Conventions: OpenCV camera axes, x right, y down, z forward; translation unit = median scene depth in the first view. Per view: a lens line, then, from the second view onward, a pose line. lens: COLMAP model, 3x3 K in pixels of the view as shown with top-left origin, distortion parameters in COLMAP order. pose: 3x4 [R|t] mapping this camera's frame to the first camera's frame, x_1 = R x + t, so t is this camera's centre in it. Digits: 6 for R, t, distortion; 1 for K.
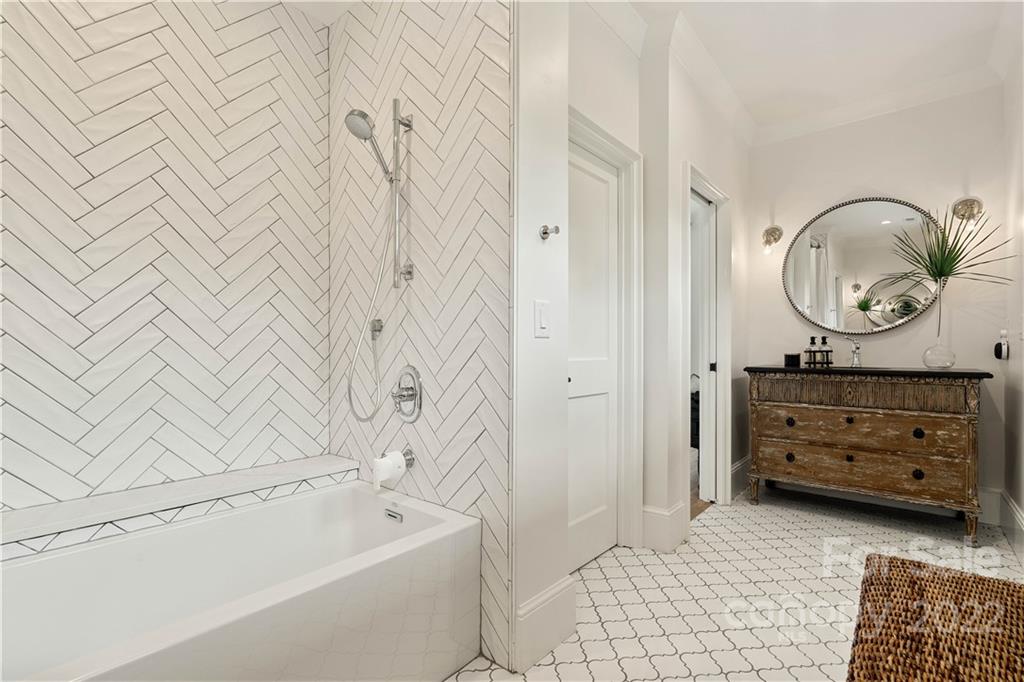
lens RADIAL K [[469.8, 0, 508.8], [0, 469.8, 351.1], [0, 0, 1]] dist [-0.002116, 0.000524]
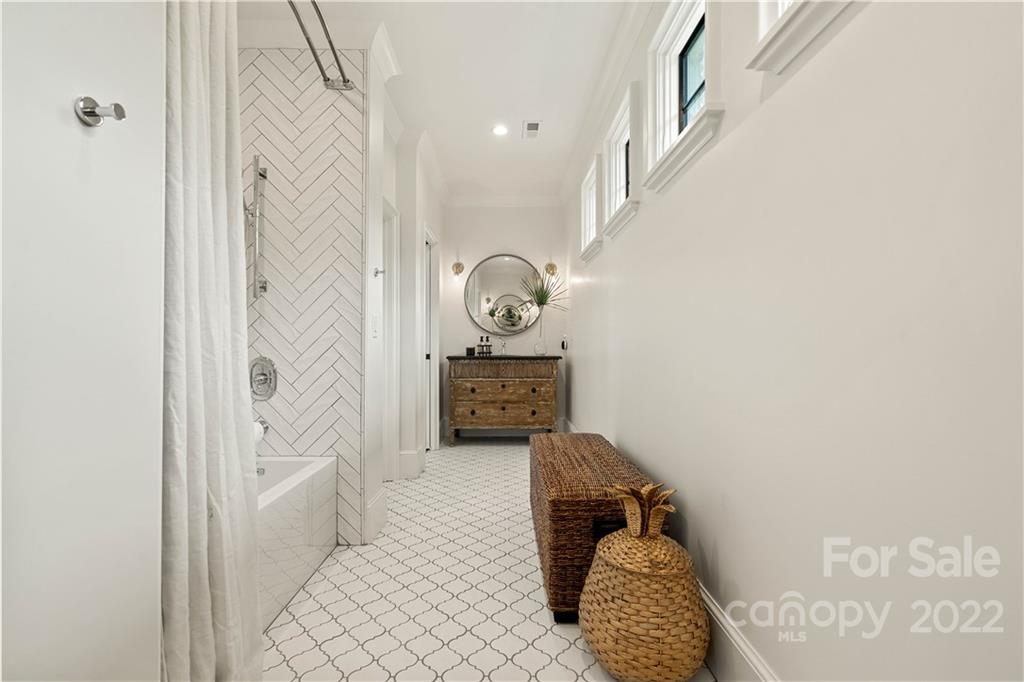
lens RADIAL K [[469.8, 0, 512.8], [0, 469.8, 343.4], [0, 0, 1]] dist [-0.002116, 0.000524]
pose [[0.752272, 0.001641, 0.658850, -0.365926], [0.001072, 0.999993, -0.003715, -0.001107], [-0.658852, 0.003501, 0.752265, -0.301096]]
